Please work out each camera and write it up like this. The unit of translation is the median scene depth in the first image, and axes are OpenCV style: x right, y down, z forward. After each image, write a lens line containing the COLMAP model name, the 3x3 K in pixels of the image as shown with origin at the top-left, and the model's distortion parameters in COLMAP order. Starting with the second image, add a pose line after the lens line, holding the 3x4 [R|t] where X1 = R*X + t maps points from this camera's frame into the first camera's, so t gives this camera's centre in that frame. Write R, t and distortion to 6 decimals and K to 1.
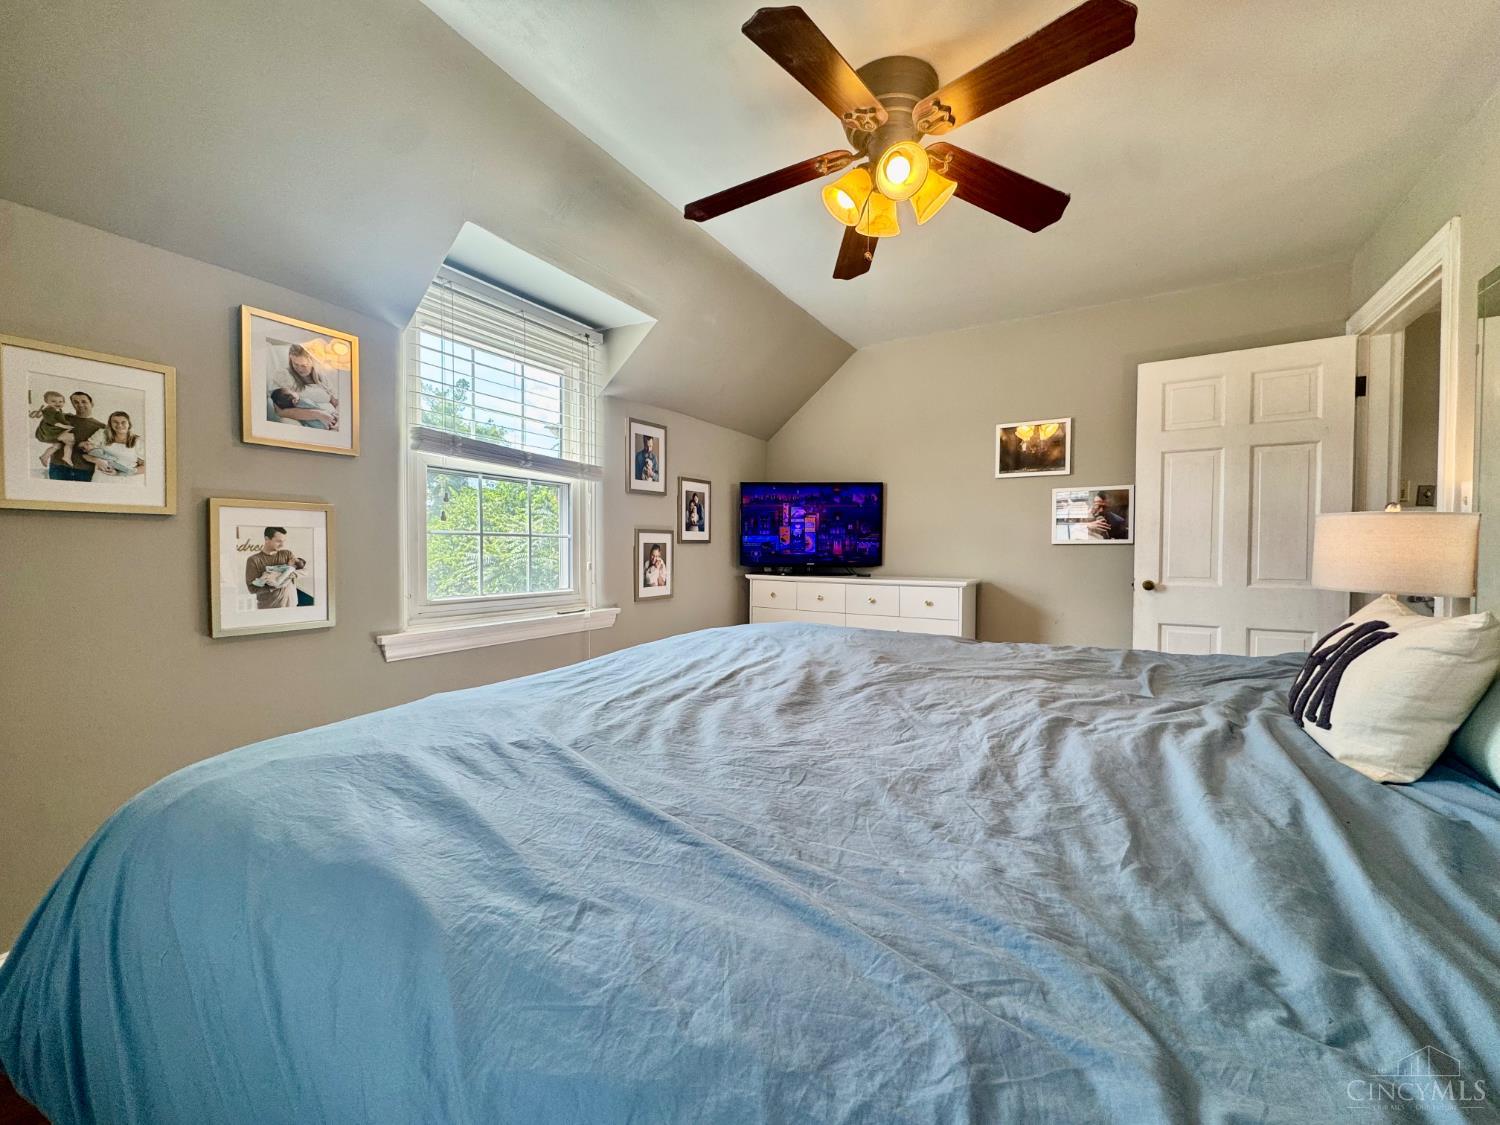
lens RADIAL K [[597.4, 0, 748.7], [0, 597.4, 564.3], [0, 0, 1]] dist [-0.005384, 0.000461]
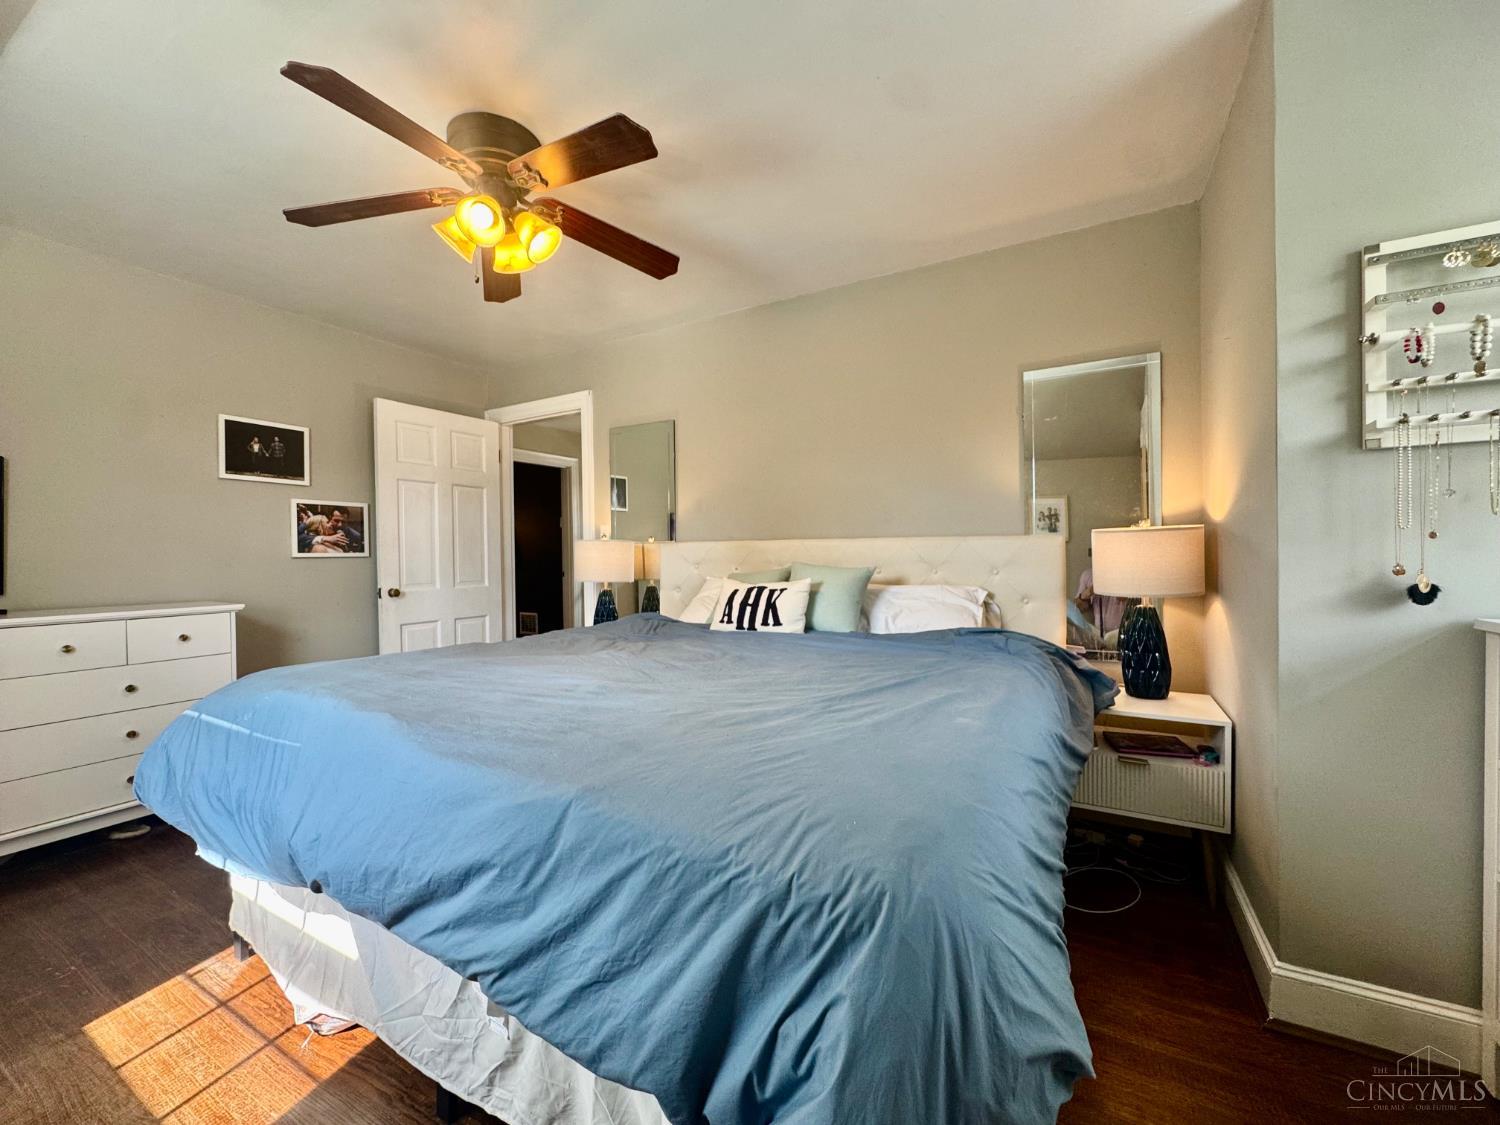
lens RADIAL K [[597.4, 0, 748.7], [0, 597.4, 564.3], [0, 0, 1]] dist [-0.005384, 0.000461]
pose [[-0.032601, -0.018051, 0.999305, -1.234003], [0.034930, 0.999206, 0.019188, -0.043064], [-0.998858, 0.035531, -0.031945, 0.852338]]
